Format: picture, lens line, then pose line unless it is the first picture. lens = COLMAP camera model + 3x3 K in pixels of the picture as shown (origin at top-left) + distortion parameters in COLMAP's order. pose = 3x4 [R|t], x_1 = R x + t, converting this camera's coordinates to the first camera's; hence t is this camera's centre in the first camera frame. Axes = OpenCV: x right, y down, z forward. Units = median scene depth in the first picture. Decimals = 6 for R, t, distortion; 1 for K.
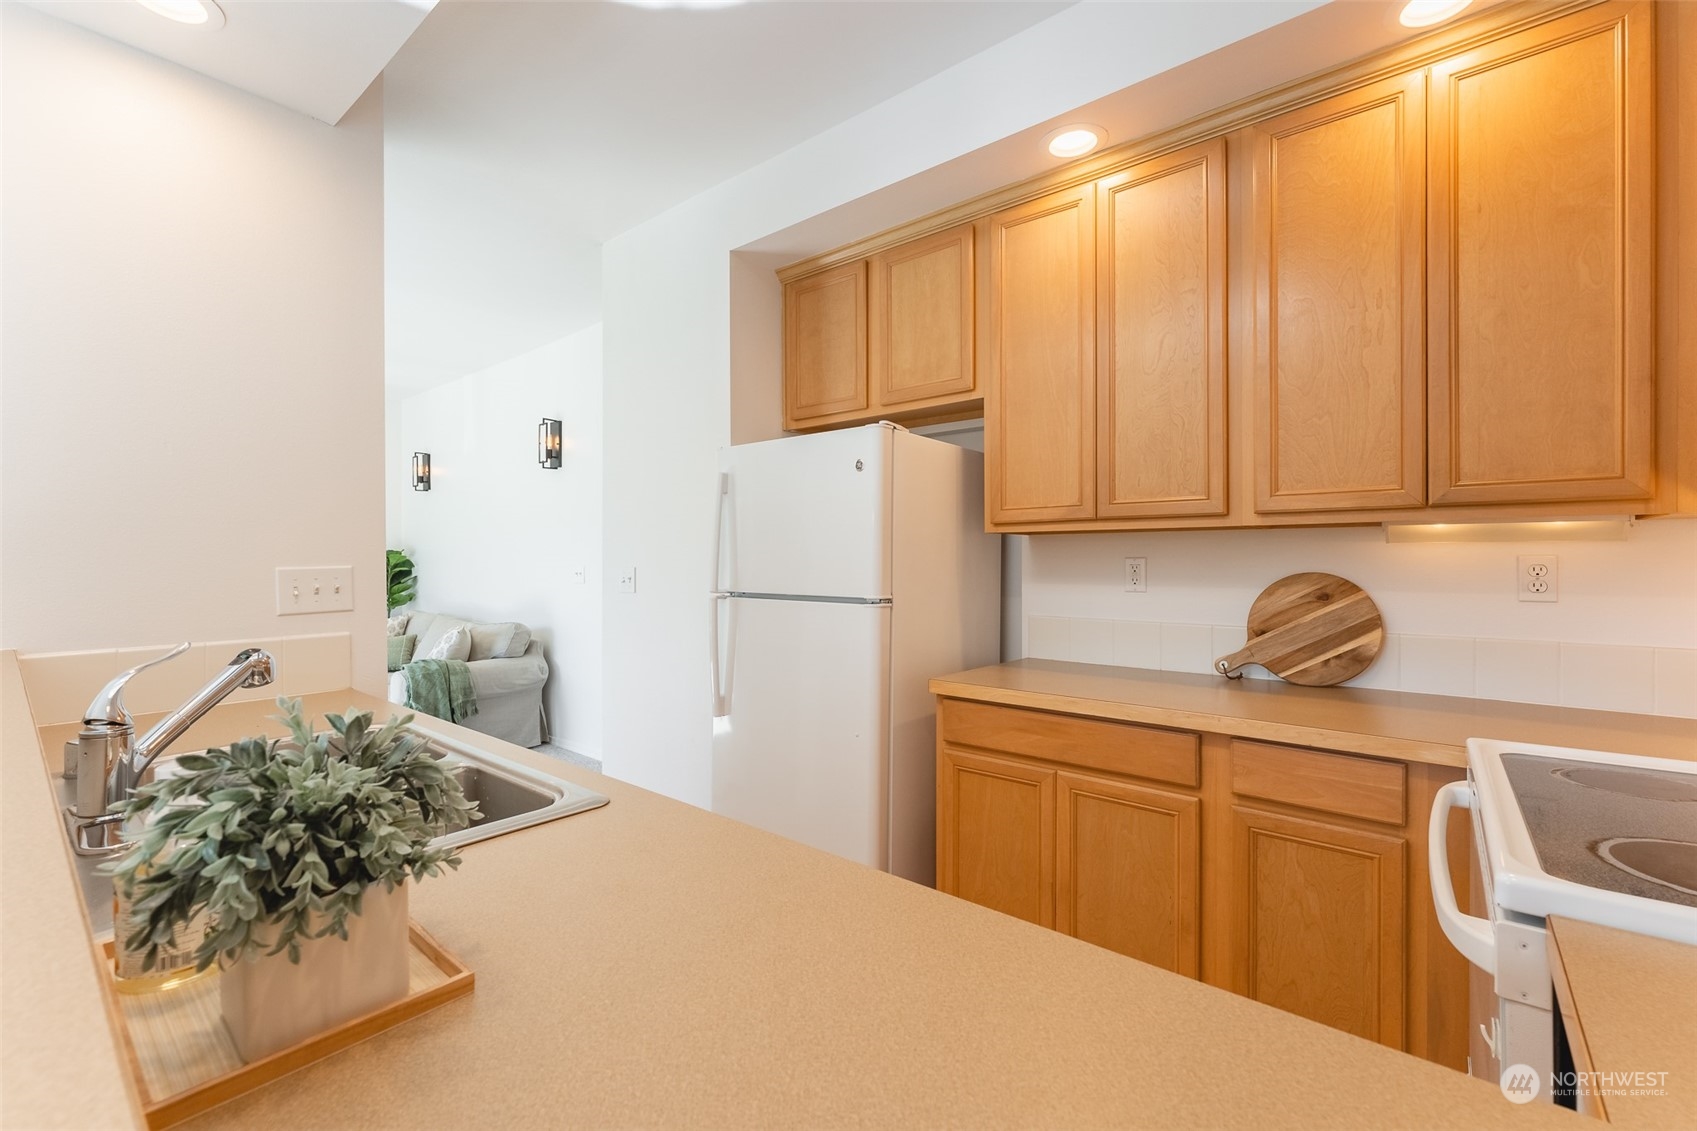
lens RADIAL K [[726.4, 0, 848.5], [0, 726.4, 565.5], [0, 0, 1]] dist [-0.001612, -0.000275]
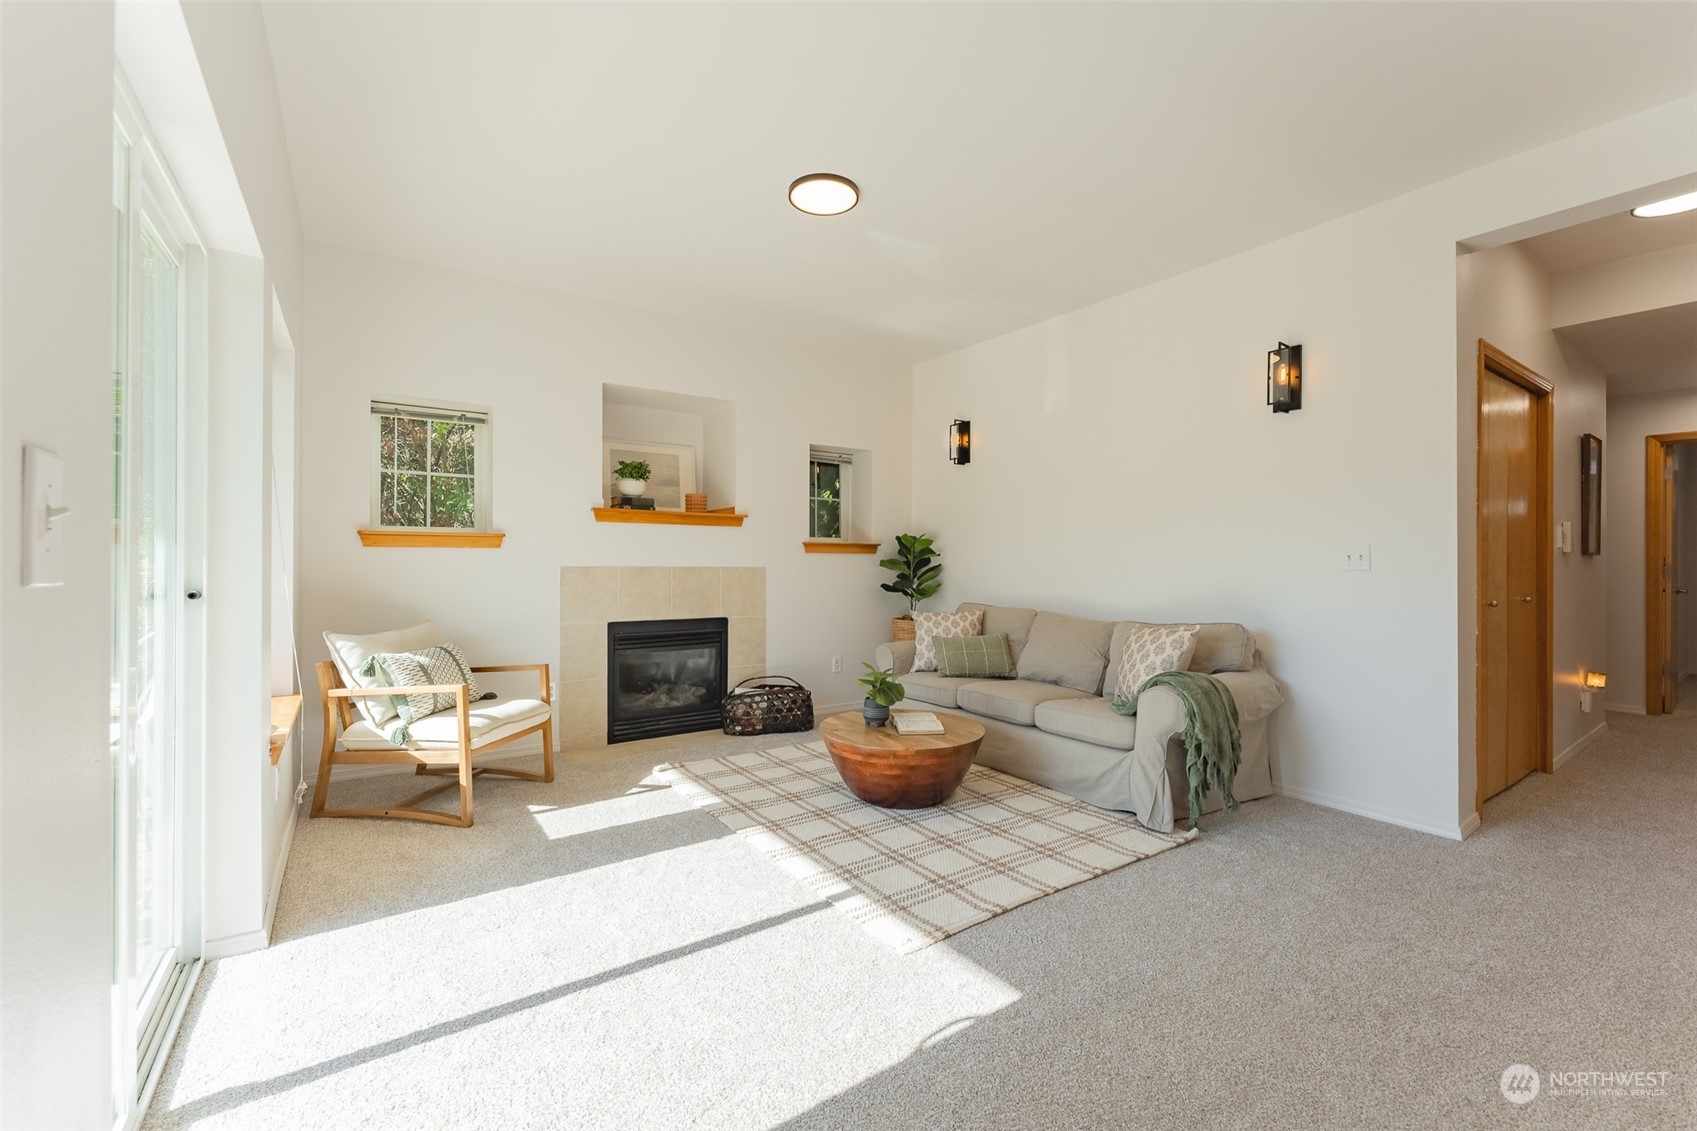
lens RADIAL K [[698.2, 0, 847.3], [0, 698.2, 559.5], [0, 0, 1]] dist [-0.003701, -0.000469]
pose [[0.964487, 0.009101, -0.263973, -0.747724], [-0.012995, 0.999831, -0.013011, 0.032704], [0.263810, 0.015980, 0.964442, 0.251743]]
